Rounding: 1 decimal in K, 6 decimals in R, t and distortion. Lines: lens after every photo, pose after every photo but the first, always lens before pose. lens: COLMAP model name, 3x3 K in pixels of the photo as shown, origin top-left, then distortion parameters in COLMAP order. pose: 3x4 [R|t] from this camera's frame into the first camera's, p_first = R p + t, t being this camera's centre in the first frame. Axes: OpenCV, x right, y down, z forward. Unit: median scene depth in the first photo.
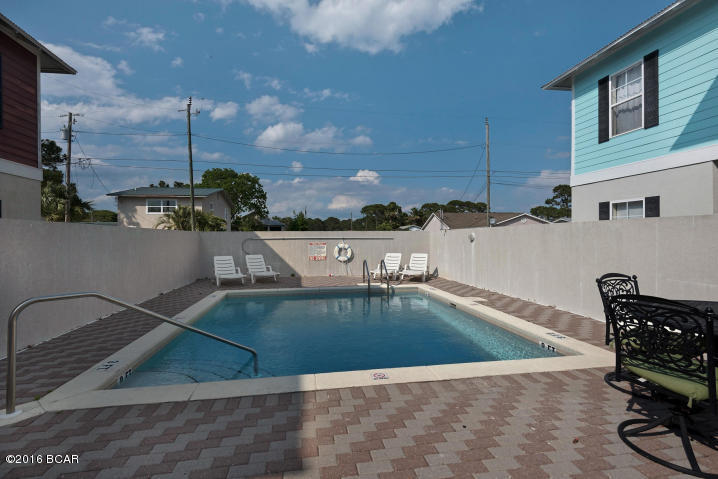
lens RADIAL K [[364.3, 0, 359.0], [0, 364.3, 239.5], [0, 0, 1]] dist [0.001440, -0.000543]
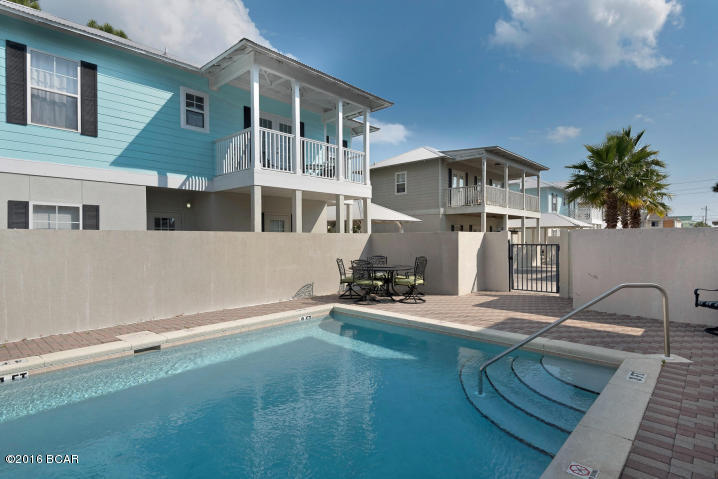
lens RADIAL K [[373.8, 0, 359.0], [0, 373.8, 239.5], [0, 0, 1]] dist [0.030486, -0.000301]
pose [[-0.609606, 0.009353, 0.792649, -0.331723], [0.012373, 0.999921, -0.002283, -0.006551], [-0.792608, 0.008416, -0.609673, 0.715190]]
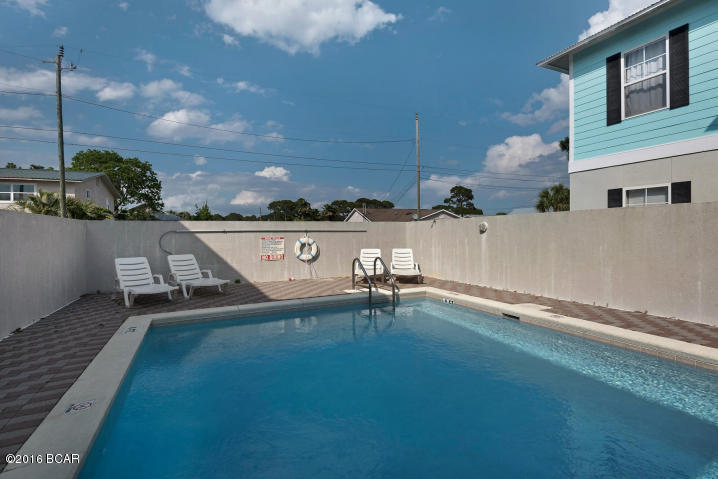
lens RADIAL K [[342.1, 0, 359.0], [0, 342.1, 239.5], [0, 0, 1]] dist [-0.015534, -0.000560]
pose [[0.953359, -0.009294, 0.301696, -0.161453], [0.007146, 0.999941, 0.008223, 0.010821], [-0.301755, -0.005684, 0.953369, 0.290466]]
